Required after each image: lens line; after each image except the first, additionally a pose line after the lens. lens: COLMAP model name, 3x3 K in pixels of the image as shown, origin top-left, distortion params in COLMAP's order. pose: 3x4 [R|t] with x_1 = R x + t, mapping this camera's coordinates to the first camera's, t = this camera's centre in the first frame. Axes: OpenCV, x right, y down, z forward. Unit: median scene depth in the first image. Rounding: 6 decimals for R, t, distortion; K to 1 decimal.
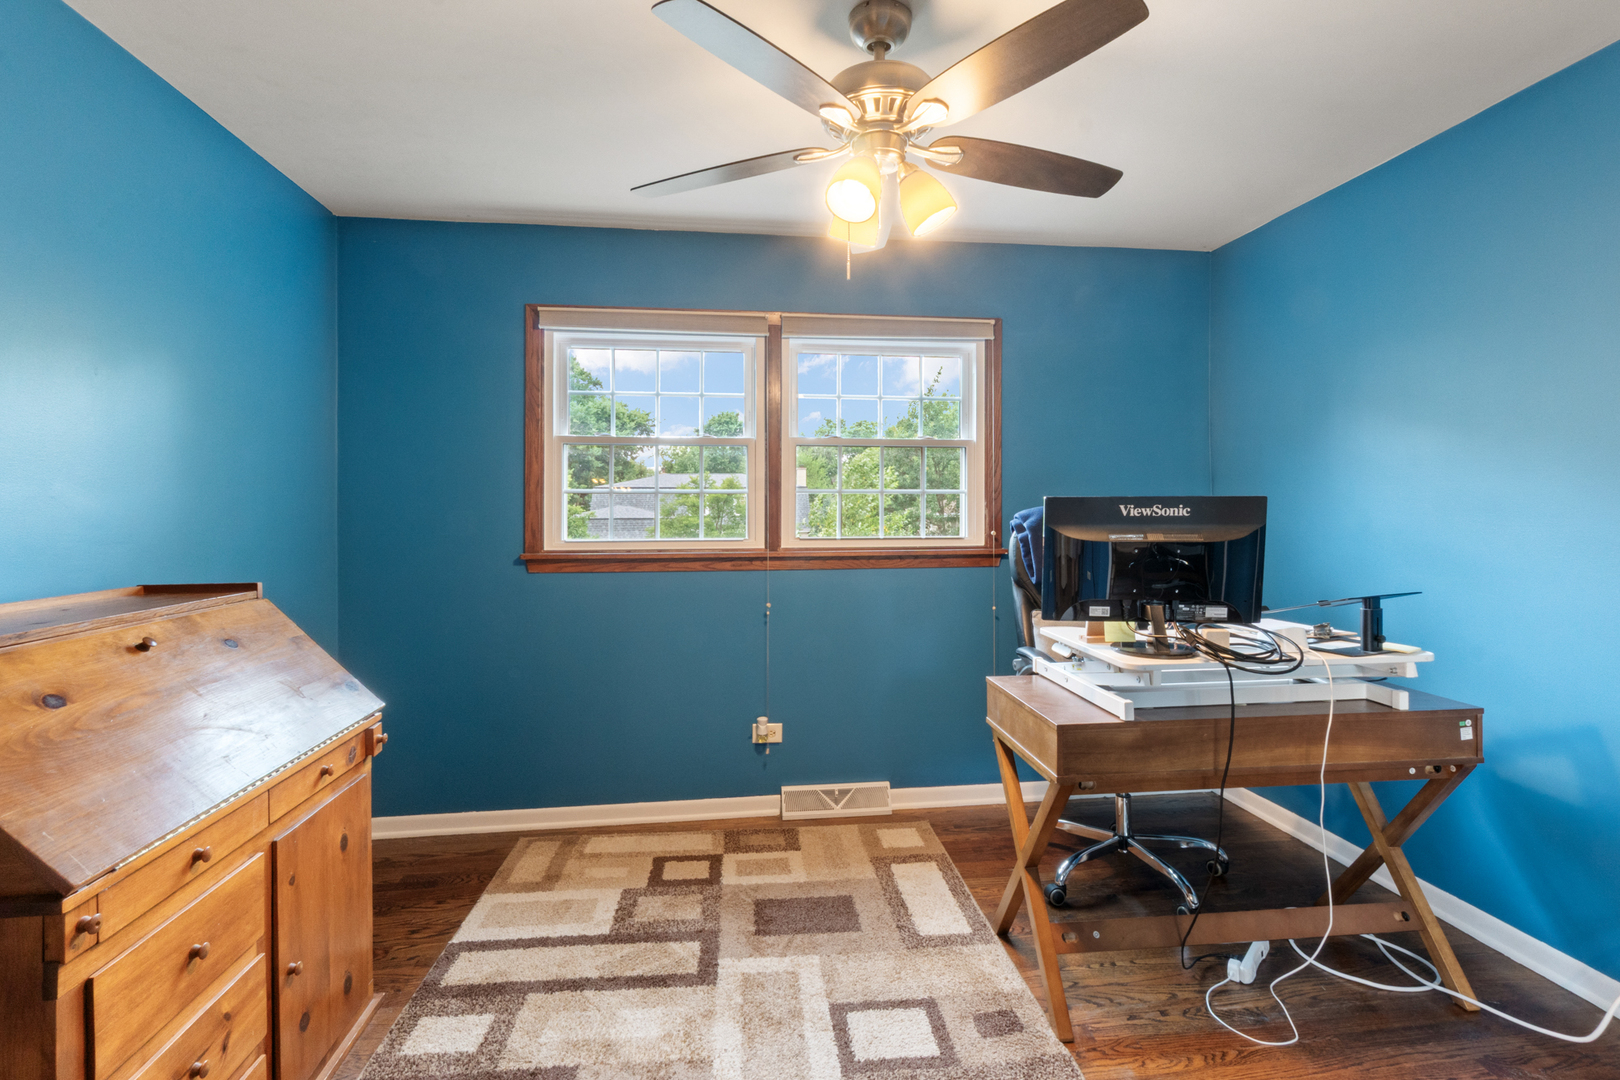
lens RADIAL K [[732.8, 0, 814.5], [0, 732.8, 514.1], [0, 0, 1]] dist [-0.007860, 0.002921]
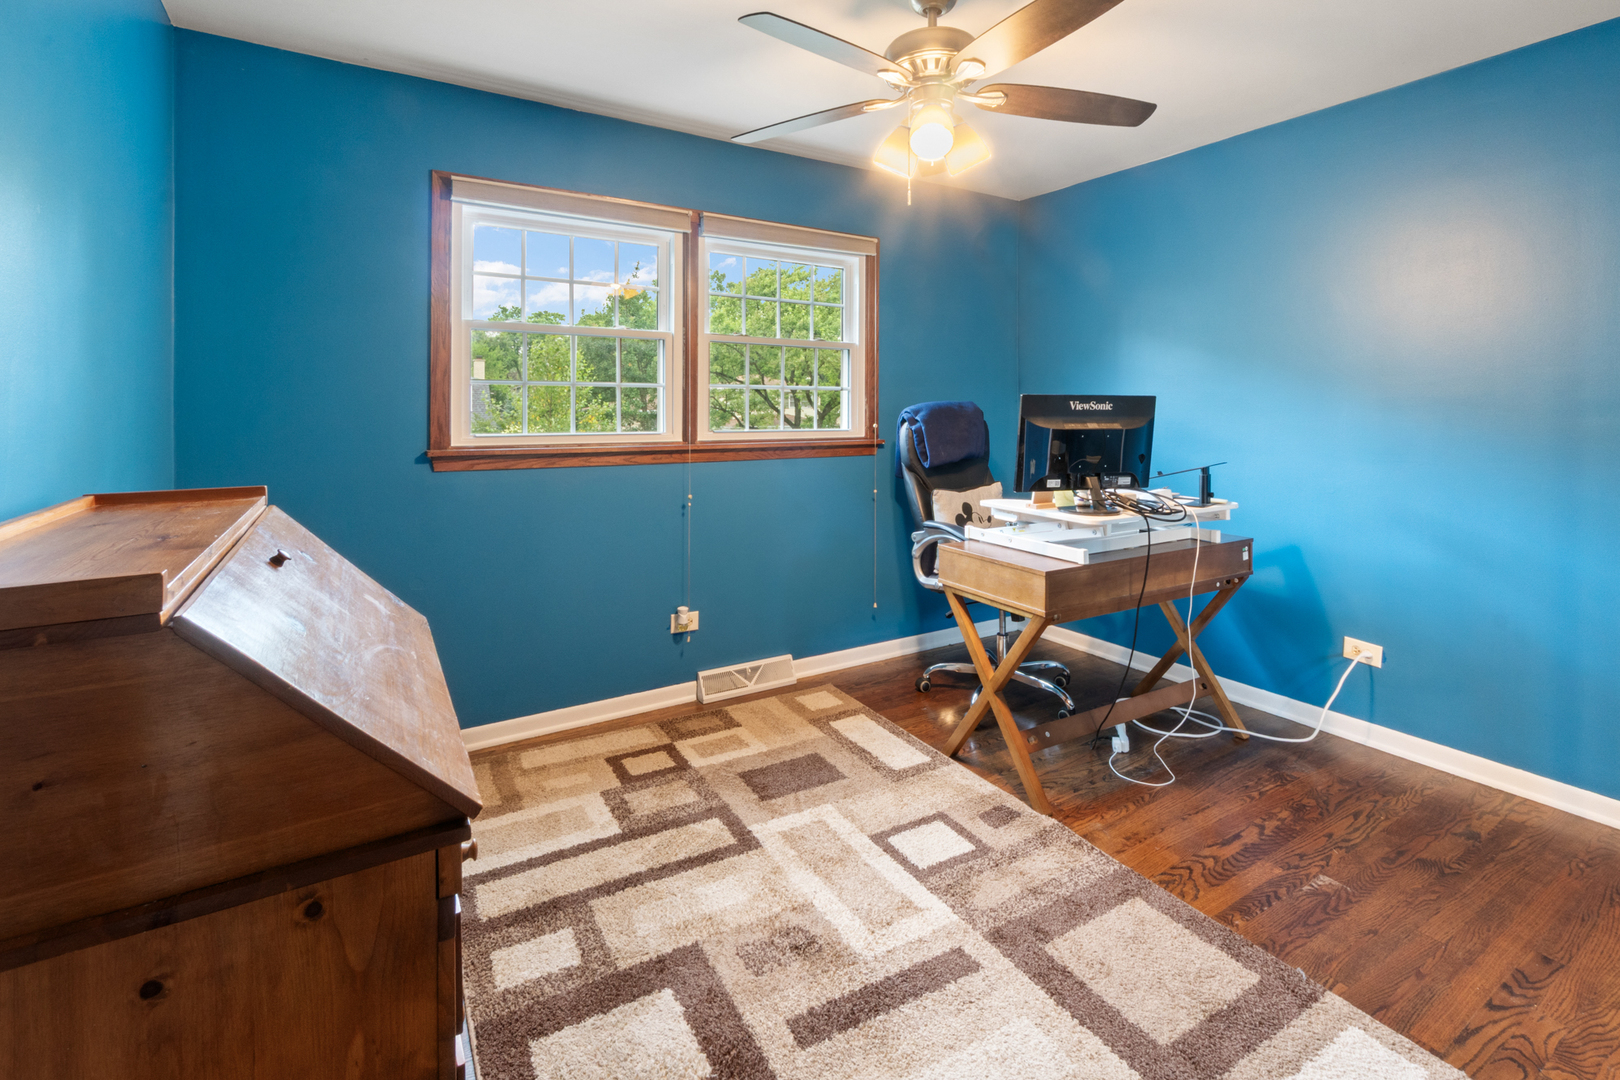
lens RADIAL K [[732.8, 0, 810.6], [0, 732.8, 413.0], [0, 0, 1]] dist [-0.007860, 0.002921]
pose [[0.909241, 0.003480, 0.416256, -0.469262], [-0.005093, 0.999983, 0.002765, 0.005558], [-0.416240, -0.004634, 0.909243, 0.001333]]
